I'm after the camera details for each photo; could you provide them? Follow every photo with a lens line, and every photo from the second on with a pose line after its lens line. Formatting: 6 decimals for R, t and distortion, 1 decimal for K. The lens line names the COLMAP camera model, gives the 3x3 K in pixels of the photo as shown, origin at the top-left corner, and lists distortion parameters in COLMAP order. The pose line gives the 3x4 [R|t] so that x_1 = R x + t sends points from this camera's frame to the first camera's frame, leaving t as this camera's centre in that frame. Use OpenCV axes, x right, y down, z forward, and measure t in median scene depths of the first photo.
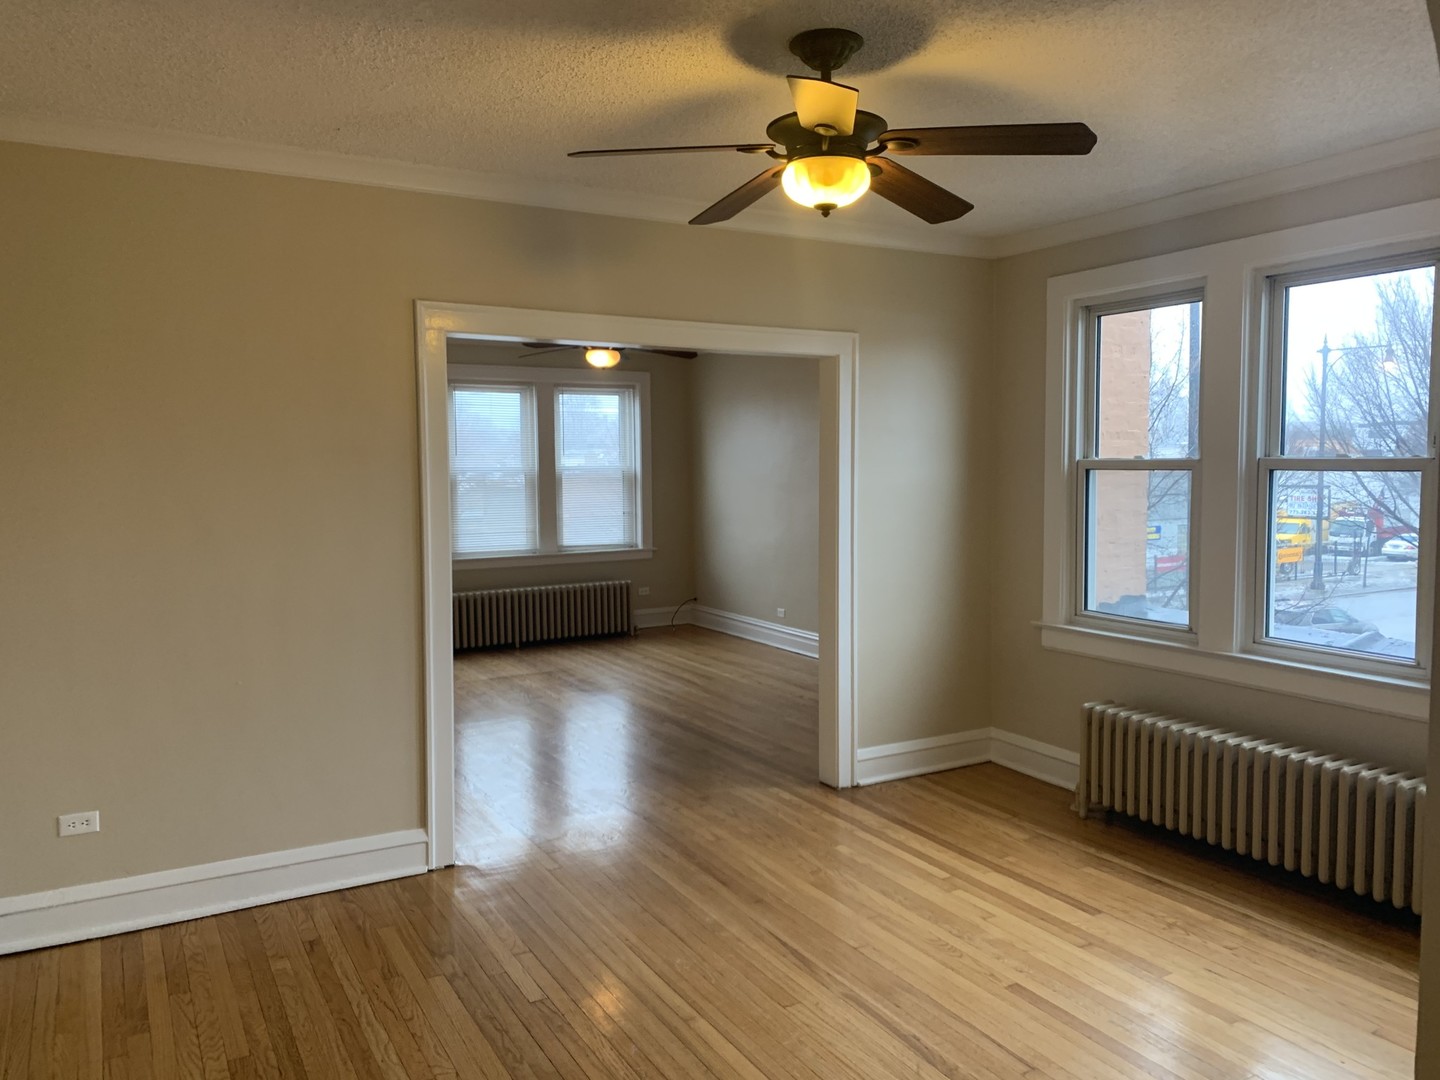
lens RADIAL K [[1111.7, 0, 720.5], [0, 1111.7, 545.0], [0, 0, 1]] dist [0.037928, -0.002772]
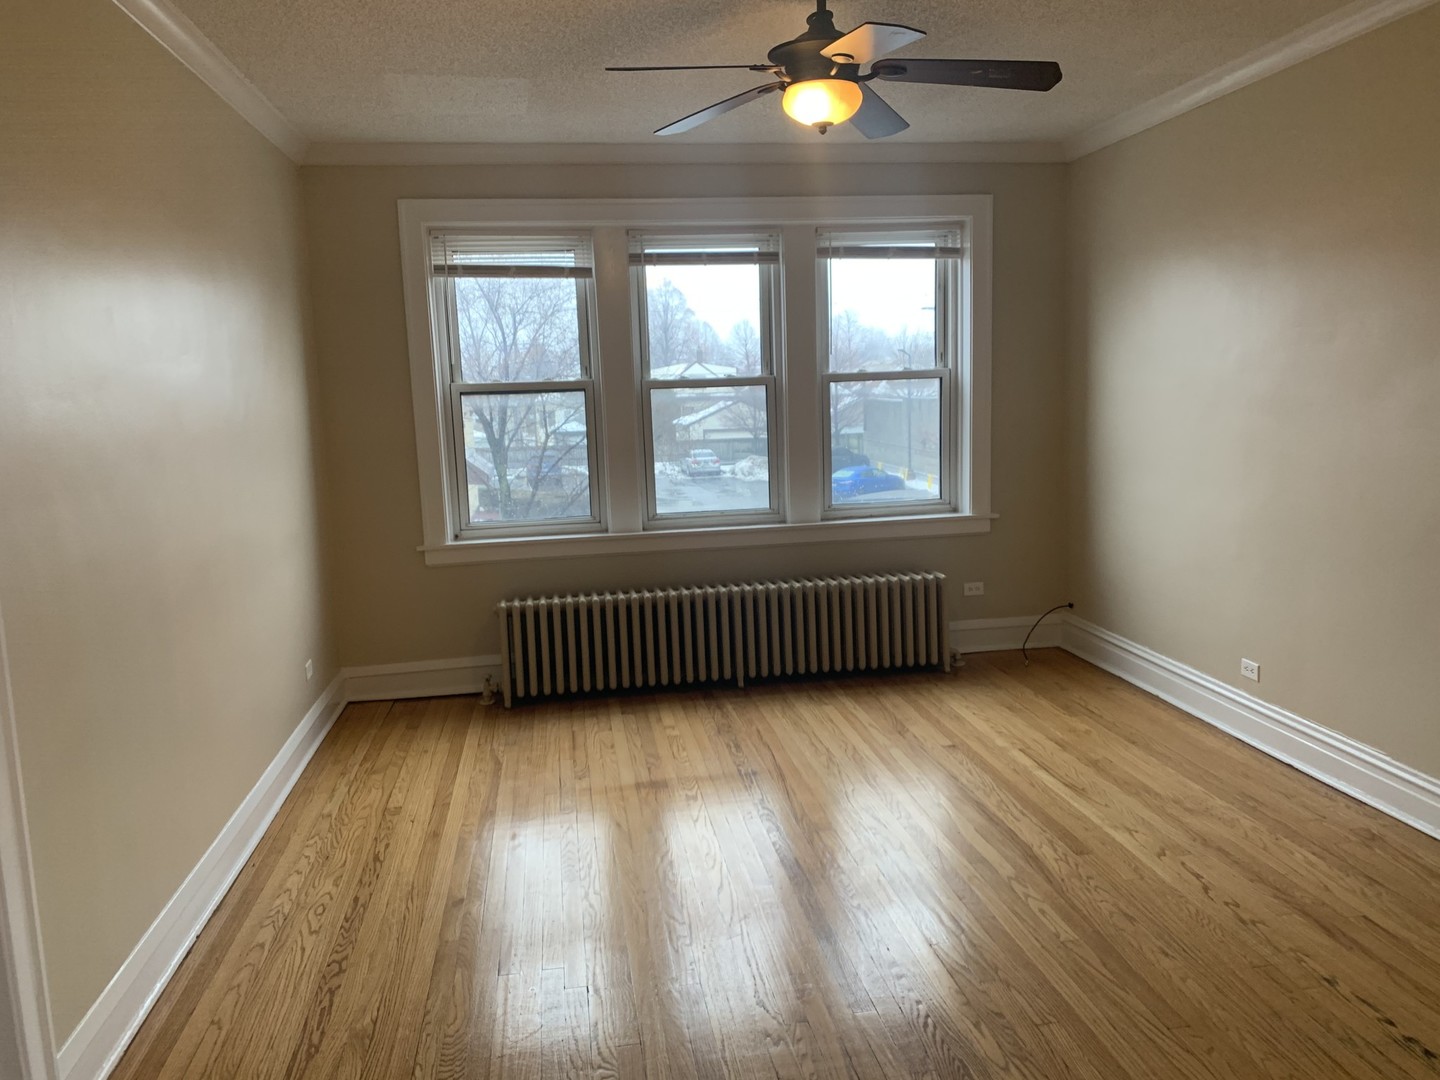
lens RADIAL K [[1111.7, 0, 716.2], [0, 1111.7, 526.5], [0, 0, 1]] dist [0.037928, -0.002772]
pose [[0.937965, 0.029906, -0.345437, 0.003830], [-0.005725, 0.997473, 0.070812, -0.032417], [0.346682, -0.064442, 0.935766, 0.457597]]
